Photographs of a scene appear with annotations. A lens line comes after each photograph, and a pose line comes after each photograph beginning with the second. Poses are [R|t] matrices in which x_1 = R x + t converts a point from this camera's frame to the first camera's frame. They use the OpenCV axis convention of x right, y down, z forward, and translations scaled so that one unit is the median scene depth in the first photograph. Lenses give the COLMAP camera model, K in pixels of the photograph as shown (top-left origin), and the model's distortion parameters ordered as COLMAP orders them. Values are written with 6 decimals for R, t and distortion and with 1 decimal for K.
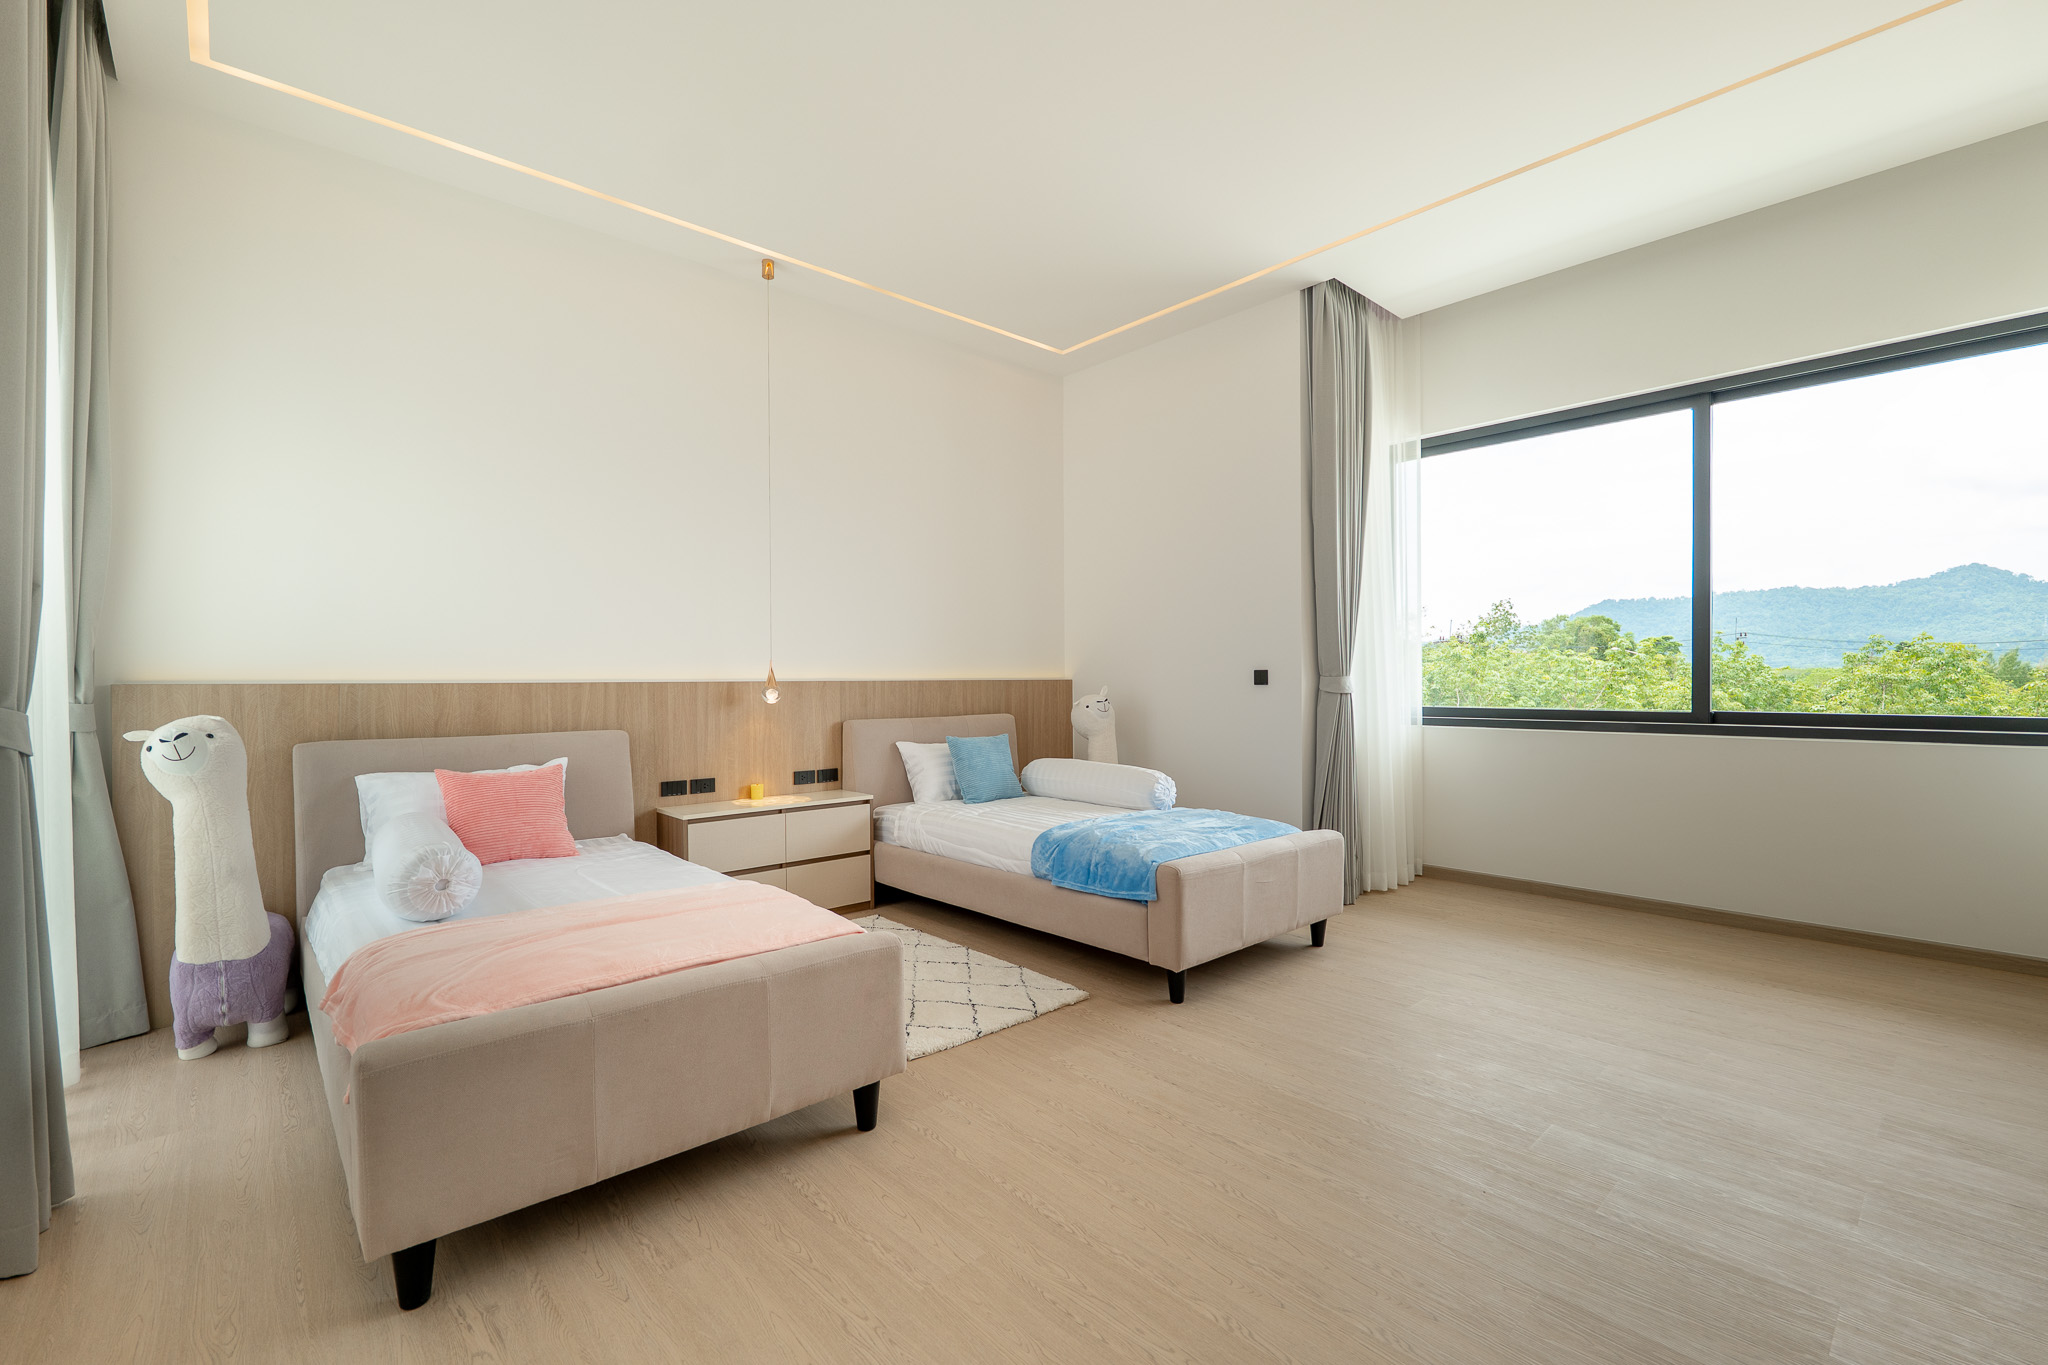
lens RADIAL K [[909.4, 0, 1020.5], [0, 909.4, 684.8], [0, 0, 1]] dist [0.005936, -0.000702]
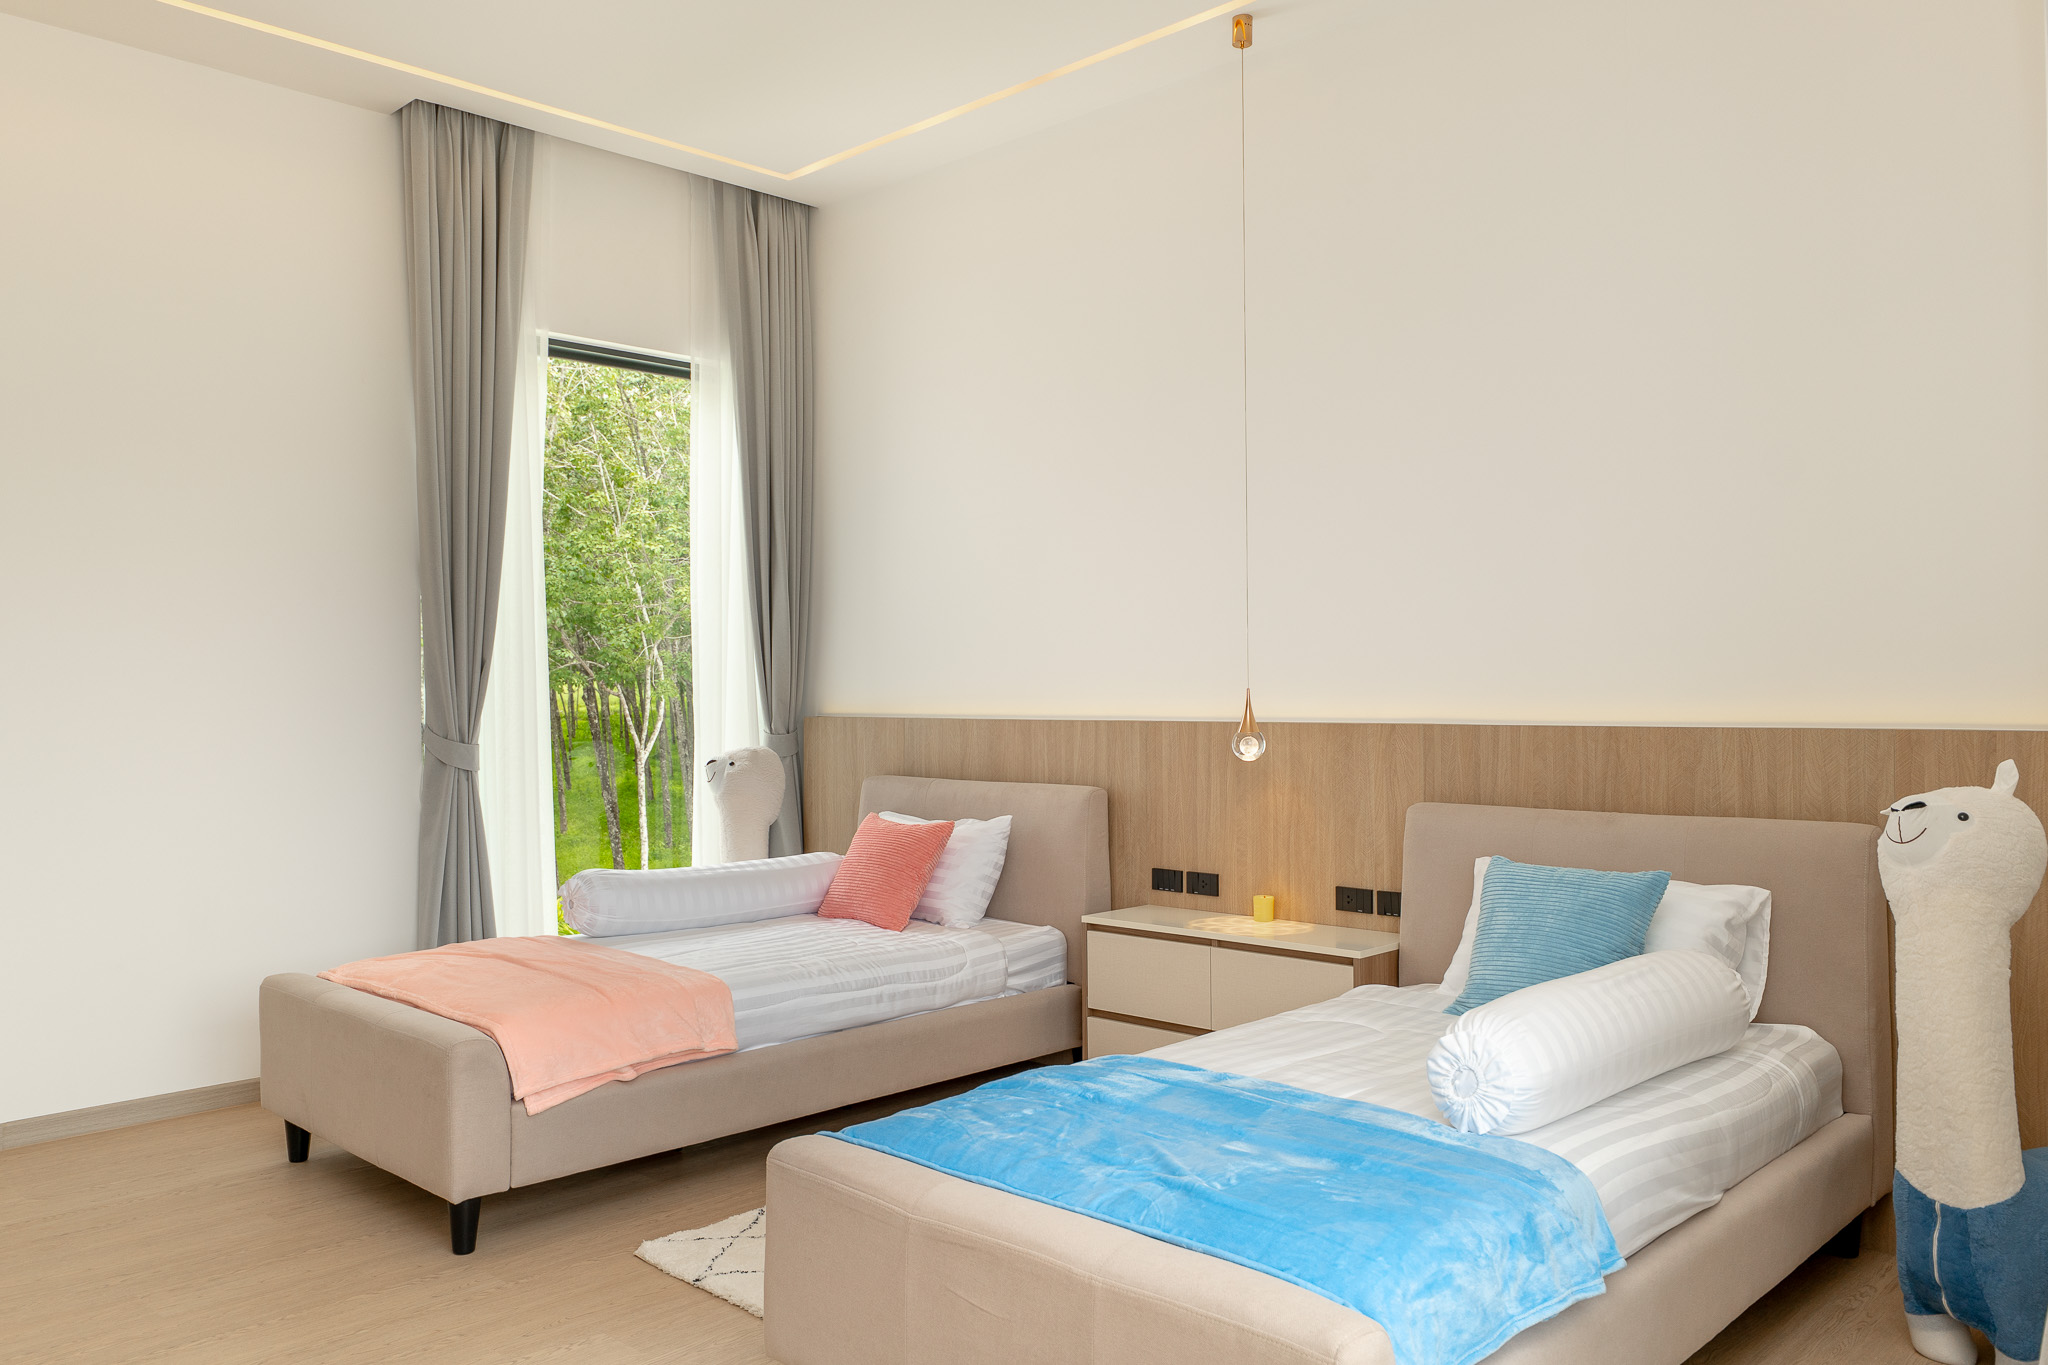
lens RADIAL K [[1571.3, 0, 1024.5], [0, 1571.3, 689.7], [0, 0, 1]] dist [0.011394, 0.000815]
pose [[0.082743, 0.000291, -0.996571, 0.743355], [-0.007085, 0.999975, -0.000297, -0.024644], [0.996546, 0.007086, 0.082743, 0.782459]]
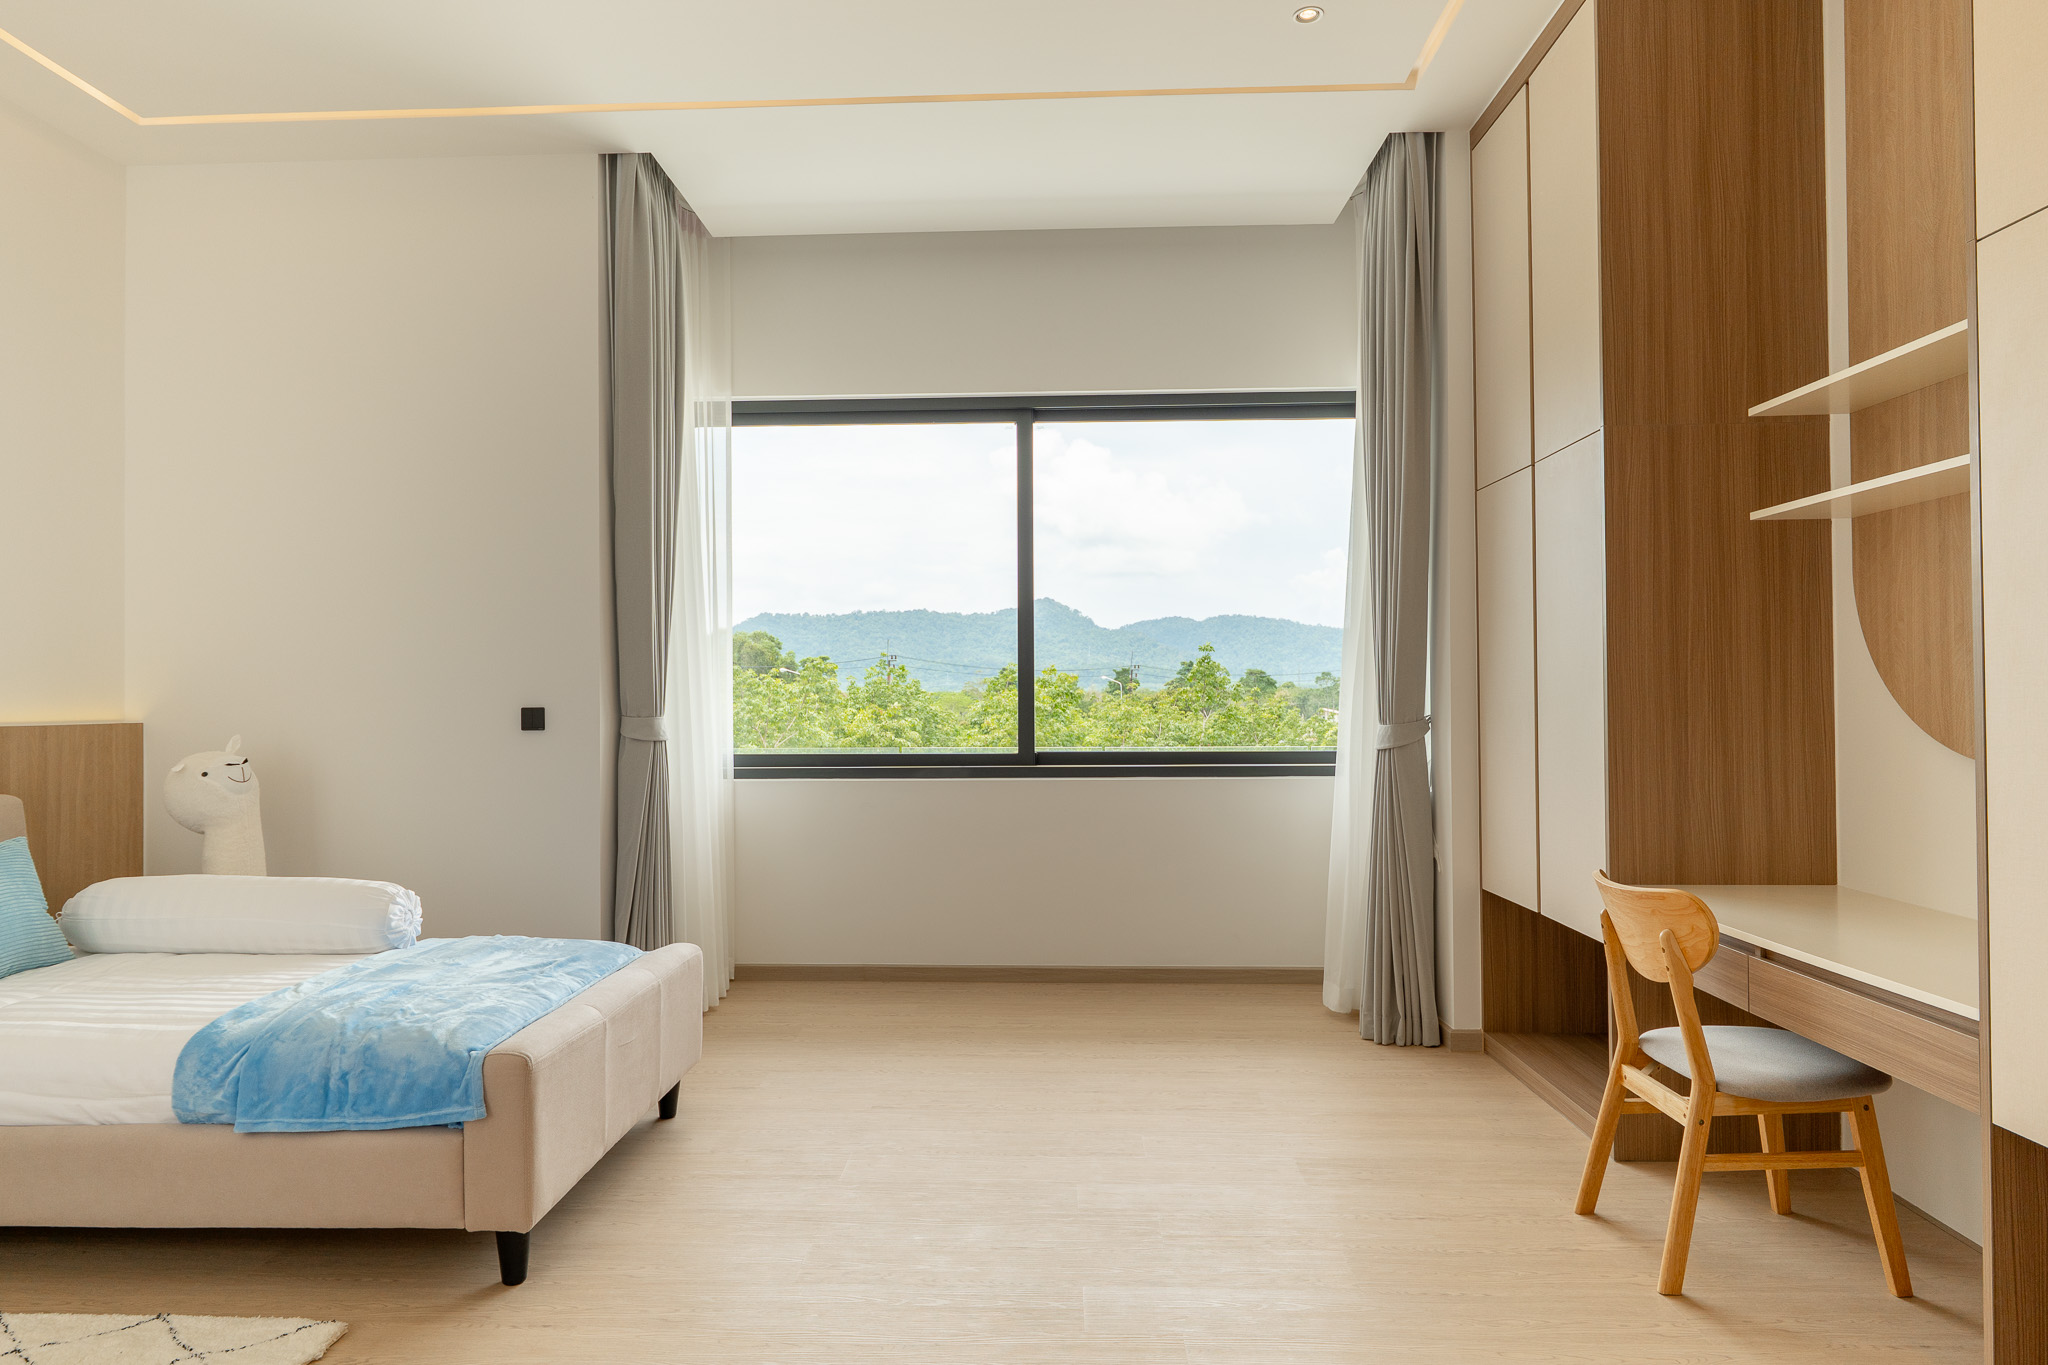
lens RADIAL K [[1192.7, 0, 1025.8], [0, 1192.7, 679.2], [0, 0, 1]] dist [0.001081, 0.002879]
pose [[0.695278, 0.012275, 0.718637, -0.111197], [0.005795, 0.999726, -0.022683, -0.015766], [-0.718718, 0.019935, 0.695016, 0.151490]]
